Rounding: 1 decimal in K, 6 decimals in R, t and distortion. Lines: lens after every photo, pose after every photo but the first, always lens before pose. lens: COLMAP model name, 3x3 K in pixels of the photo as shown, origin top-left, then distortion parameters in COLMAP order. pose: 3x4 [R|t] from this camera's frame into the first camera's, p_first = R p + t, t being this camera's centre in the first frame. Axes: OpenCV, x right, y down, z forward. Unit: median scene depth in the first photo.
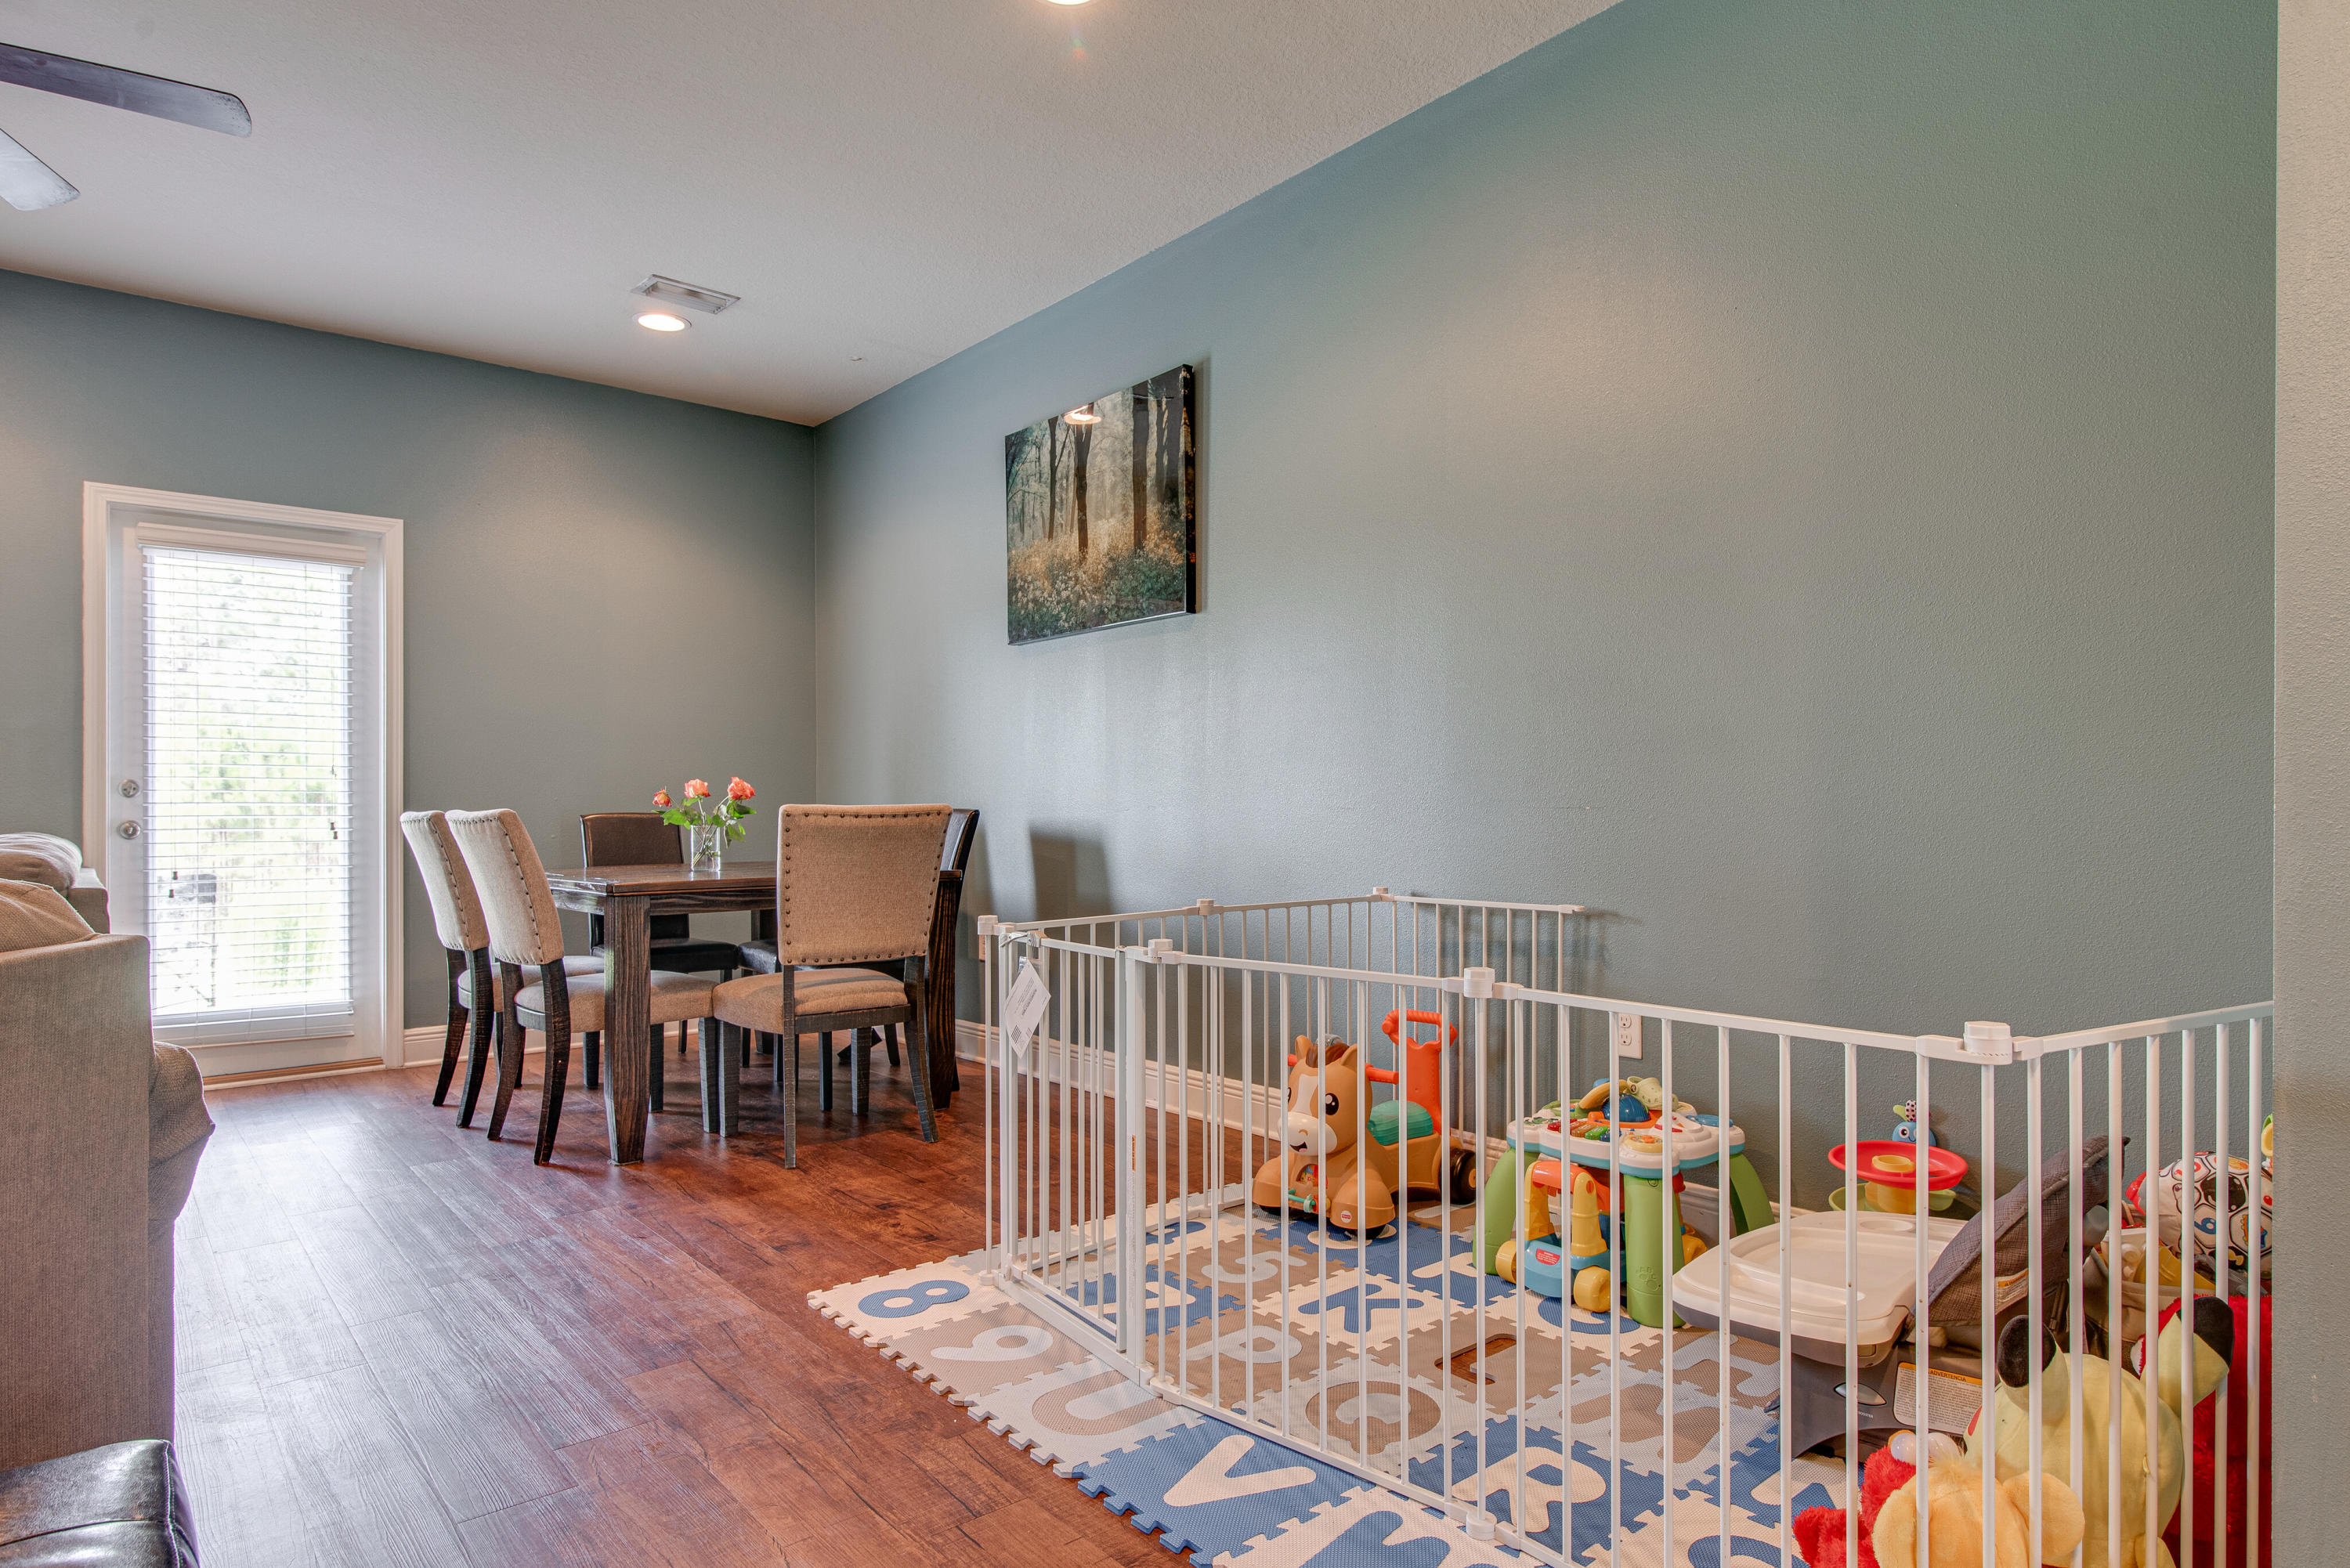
lens RADIAL K [[1311.8, 0, 1225.8], [0, 1311.8, 809.9], [0, 0, 1]] dist [-0.003659, -0.000117]
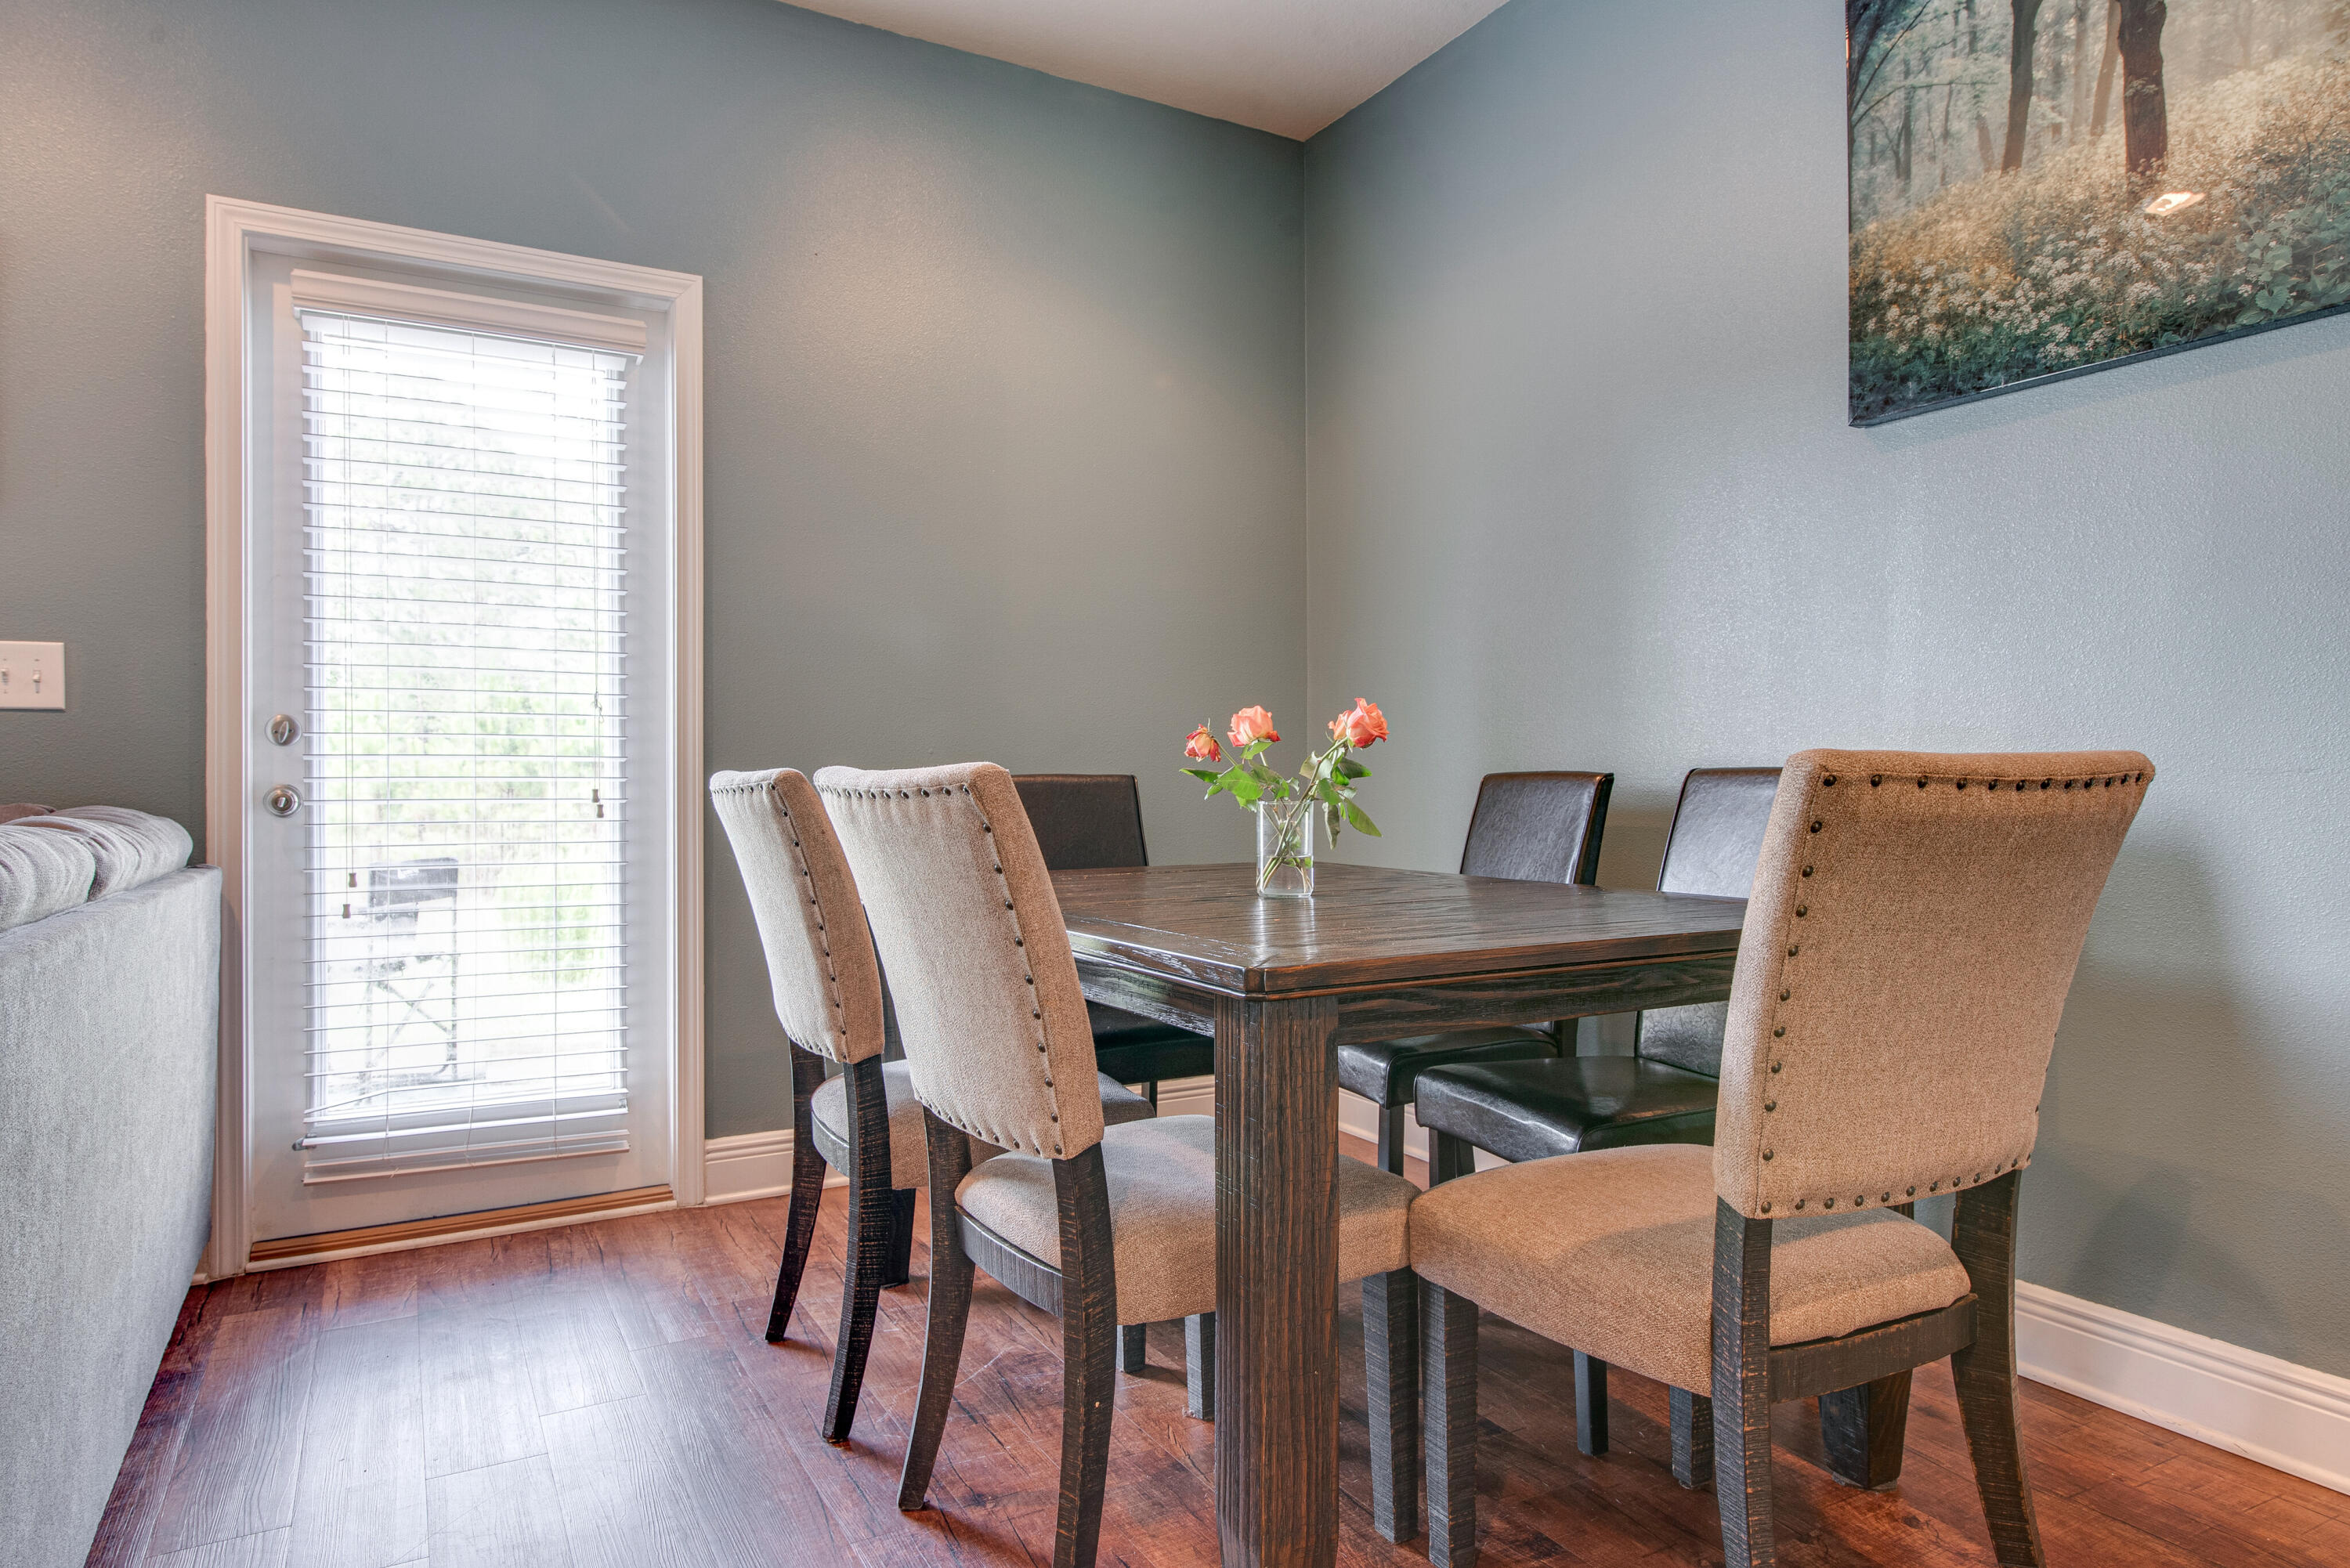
lens RADIAL K [[1420.7, 0, 1175.0], [0, 1420.7, 784.0], [0, 0, 1]] dist [0.003554, 0.001094]
pose [[0.976007, 0.004476, -0.217695, -0.310730], [-0.002875, 0.999966, 0.007671, 0.001685], [0.217722, -0.006861, 0.975987, 0.465762]]
